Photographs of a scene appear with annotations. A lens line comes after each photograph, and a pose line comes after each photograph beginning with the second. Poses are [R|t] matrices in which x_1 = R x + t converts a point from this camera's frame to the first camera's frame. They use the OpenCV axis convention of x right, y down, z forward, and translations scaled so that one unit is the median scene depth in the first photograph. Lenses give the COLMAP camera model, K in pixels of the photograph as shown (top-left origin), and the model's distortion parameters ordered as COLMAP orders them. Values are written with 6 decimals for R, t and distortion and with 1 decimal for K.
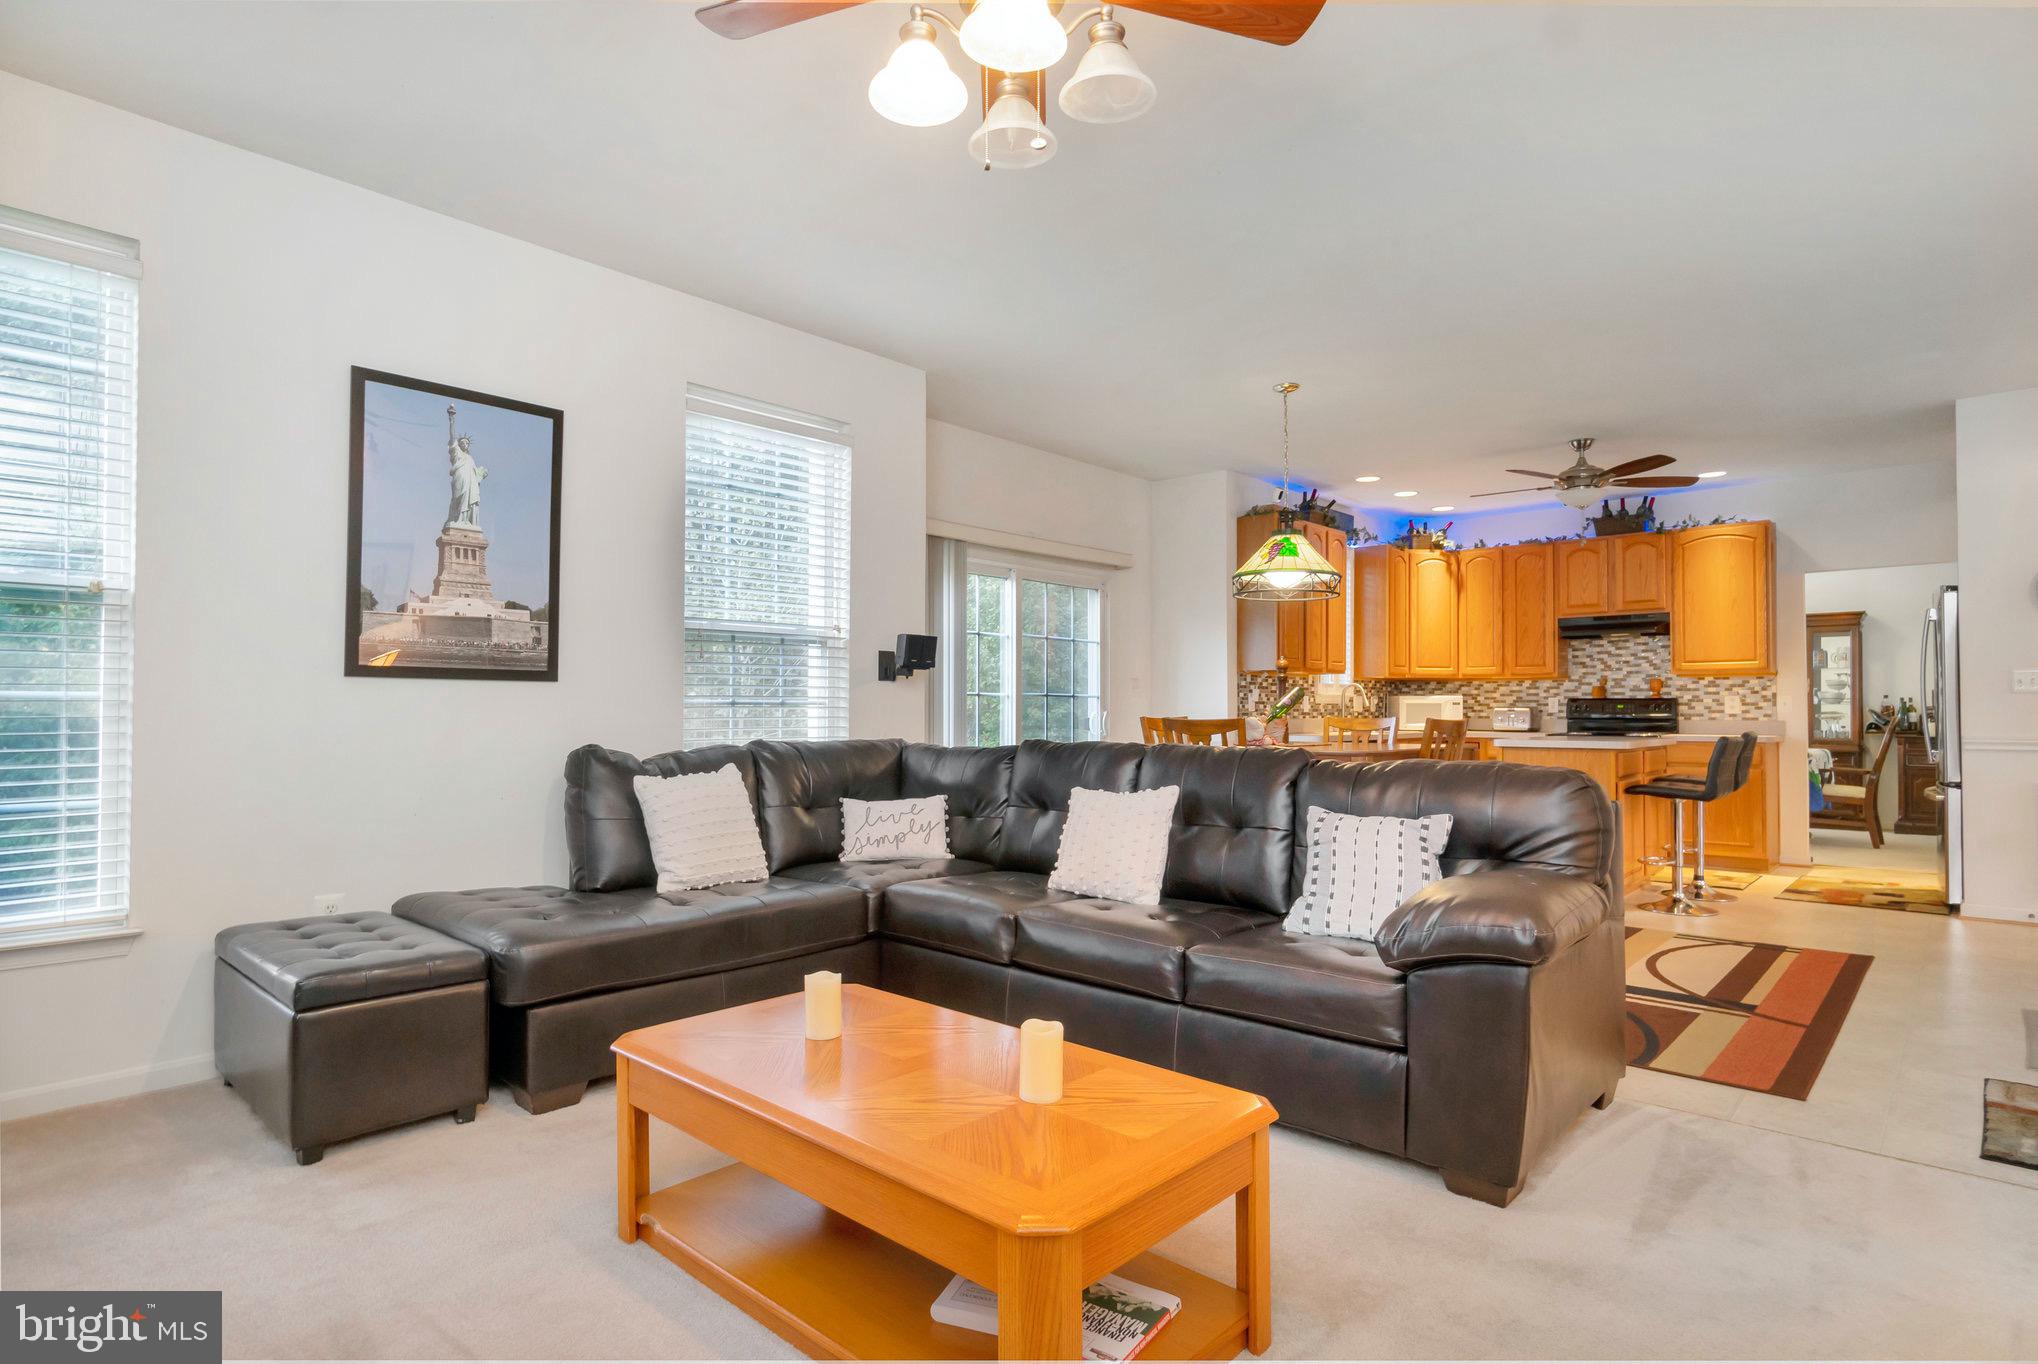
lens RADIAL K [[1042.0, 0, 1019.0], [0, 1042.0, 682.0], [0, 0, 1]] dist [0.000693, 0.000089]
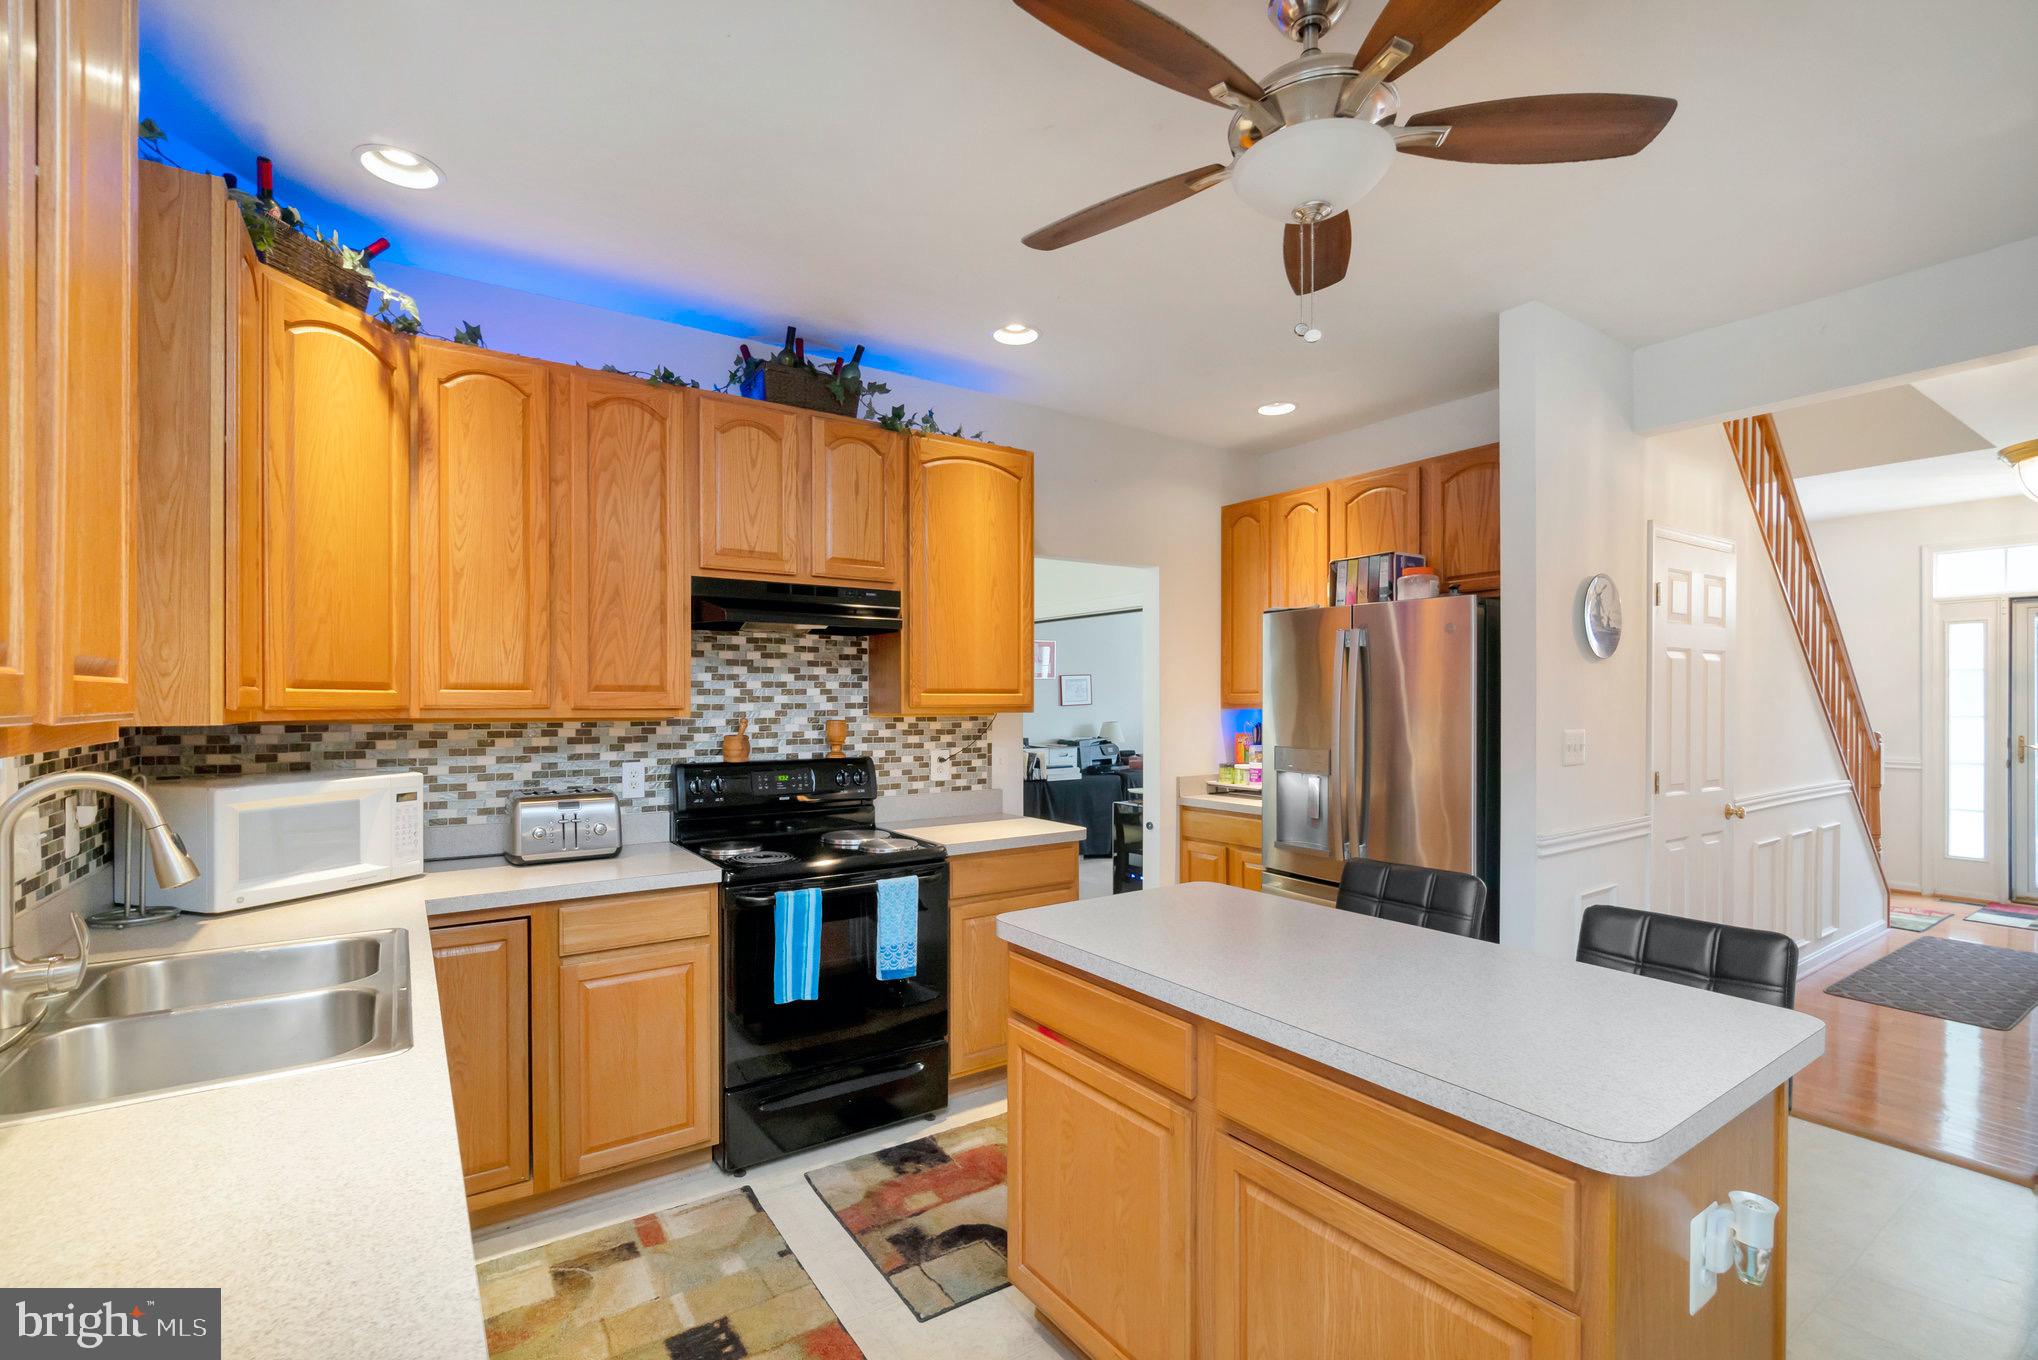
lens RADIAL K [[918.9, 0, 1023.5], [0, 918.9, 722.8], [0, 0, 1]] dist [-0.002876, -0.000122]
pose [[0.220341, -0.025075, 0.975101, 0.116068], [-0.022586, 0.999270, 0.030801, -0.010469], [-0.975161, -0.028810, 0.219613, 0.485881]]
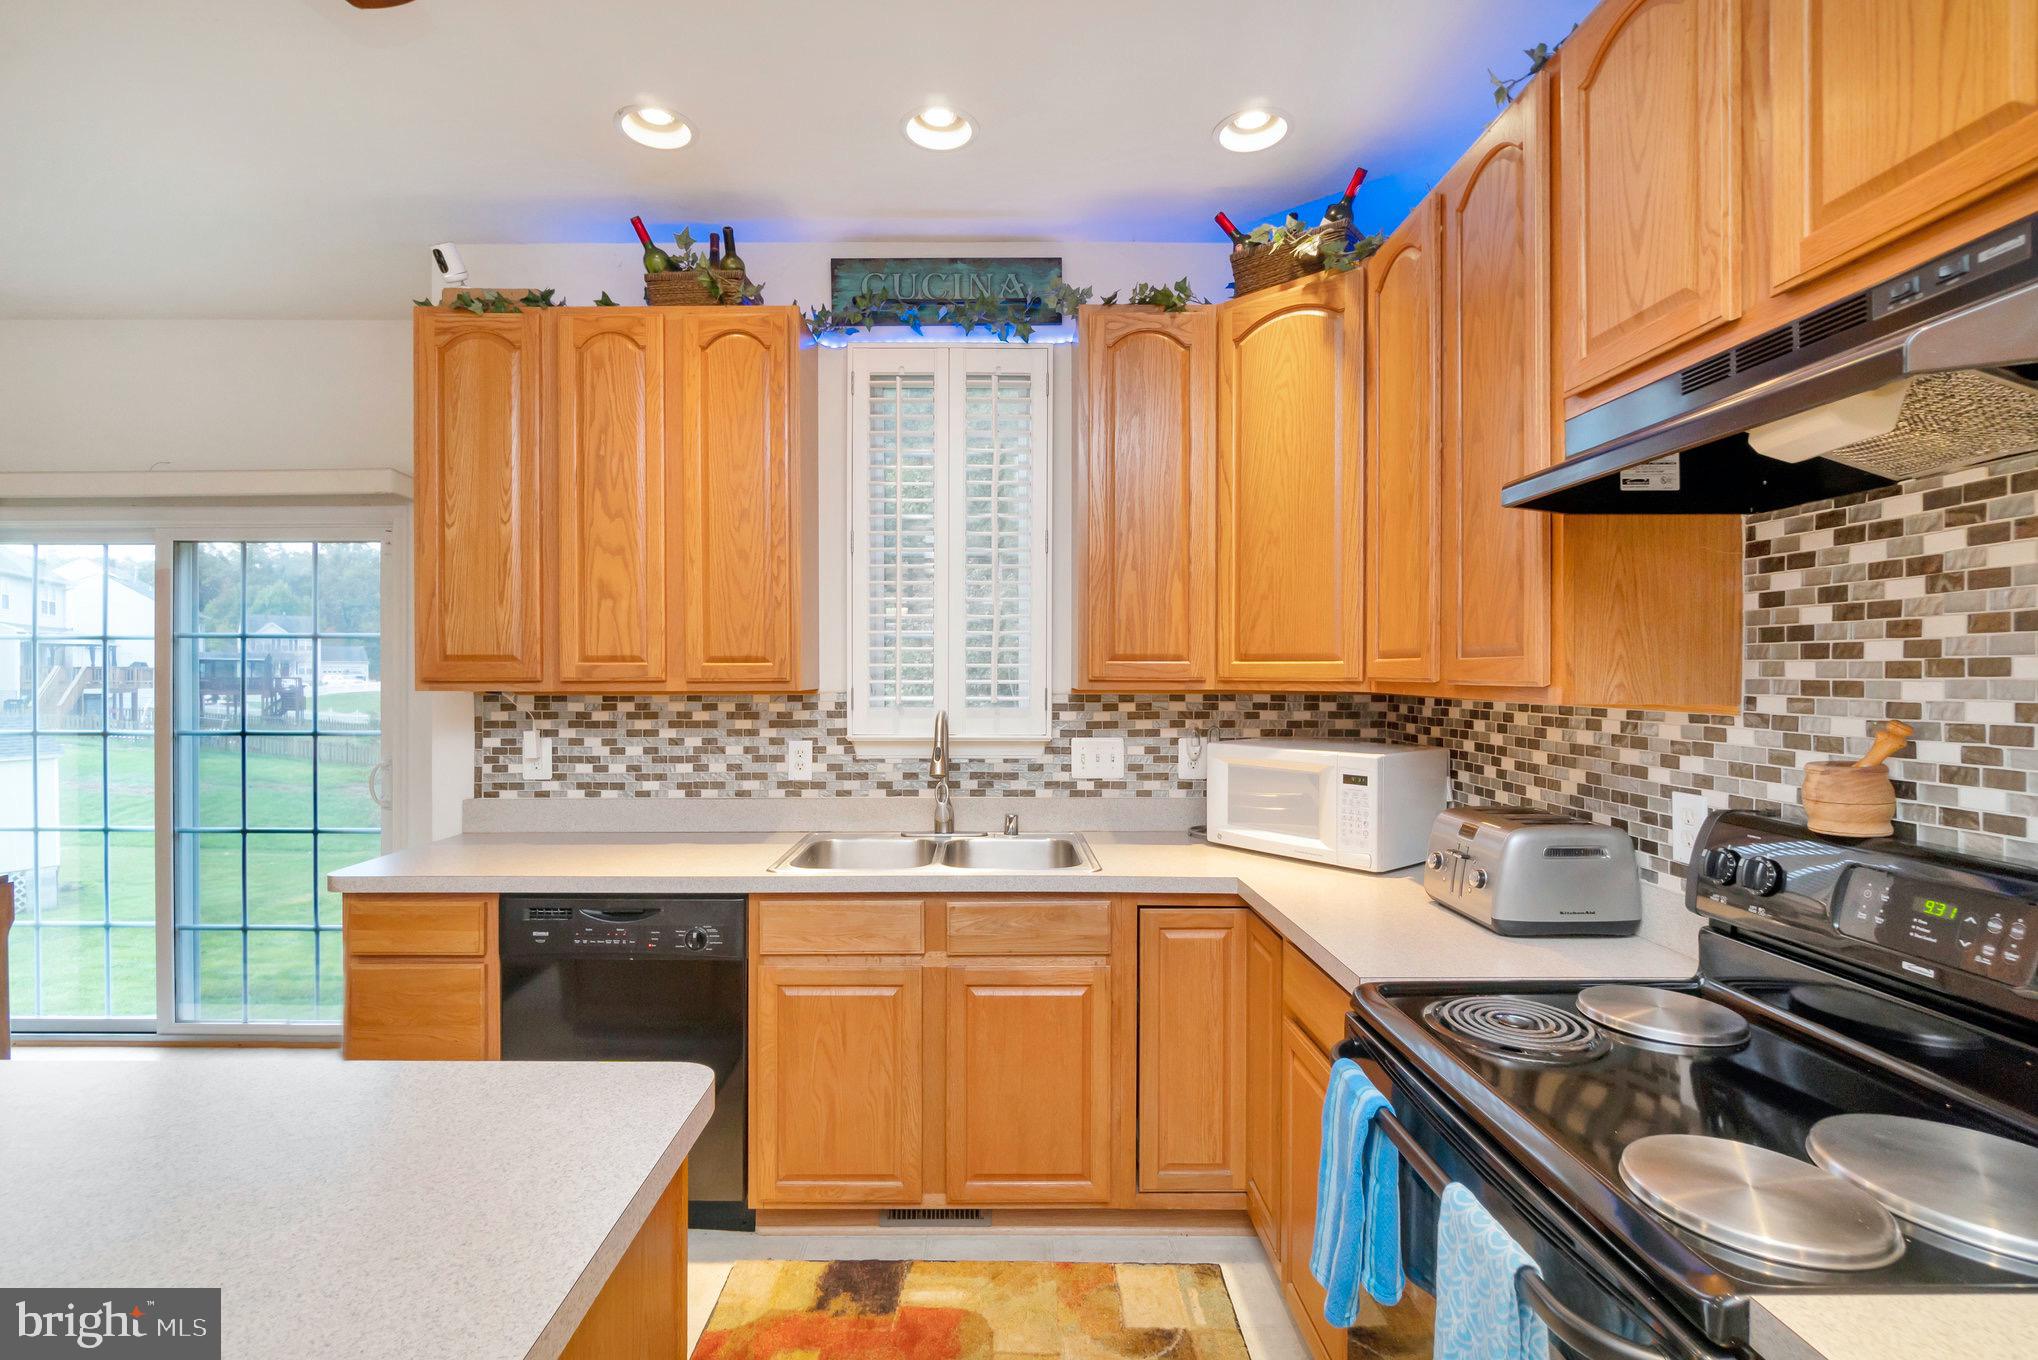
lens RADIAL K [[902.0, 0, 1019.0], [0, 902.0, 680.0], [0, 0, 1]] dist [-0.002383, -0.000212]
pose [[0.695351, 0.003348, -0.718662, 0.350452], [0.018954, 0.999556, 0.022996, -0.009947], [0.718420, -0.029612, 0.694979, 0.491418]]
